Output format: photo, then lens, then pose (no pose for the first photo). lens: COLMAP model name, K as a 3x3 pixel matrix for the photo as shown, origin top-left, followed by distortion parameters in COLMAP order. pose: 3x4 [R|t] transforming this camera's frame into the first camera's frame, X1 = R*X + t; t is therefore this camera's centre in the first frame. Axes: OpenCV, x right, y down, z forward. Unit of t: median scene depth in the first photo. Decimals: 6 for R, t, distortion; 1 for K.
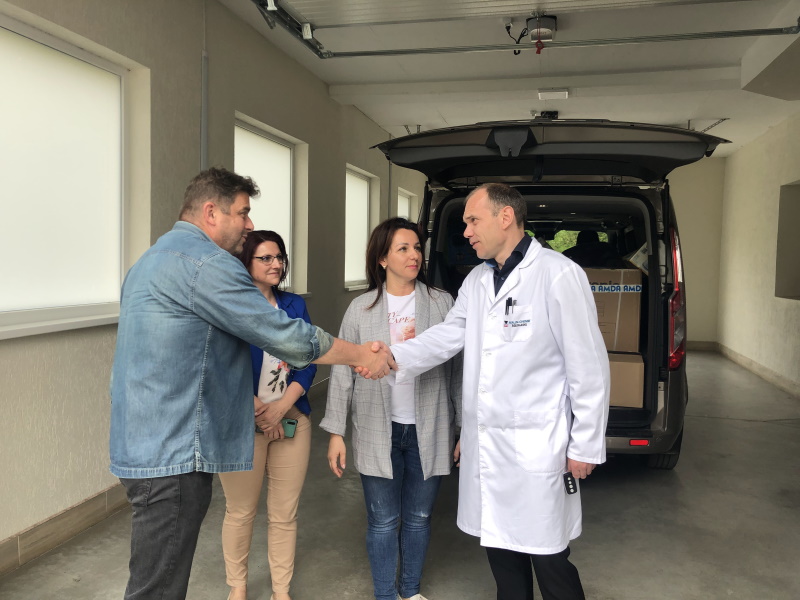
lens RADIAL K [[654.6, 0, 400.1], [0, 654.6, 292.0], [0, 0, 1]] dist [0.011228, 0.001439]
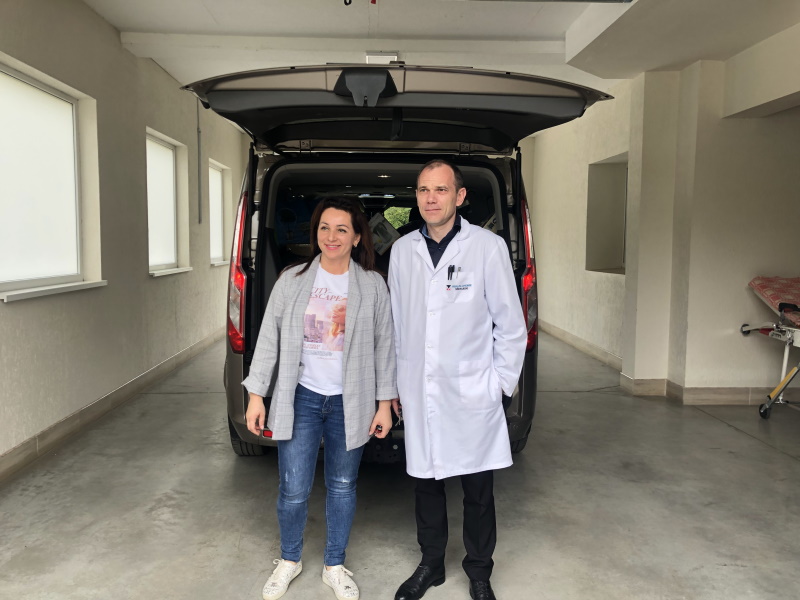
lens RADIAL K [[654.6, 0, 400.1], [0, 654.6, 292.0], [0, 0, 1]] dist [0.011228, 0.001439]
pose [[0.960098, -0.034768, 0.277496, -0.015921], [0.026296, 0.999069, 0.034197, -0.003658], [-0.278426, -0.025535, 0.960118, 0.145192]]
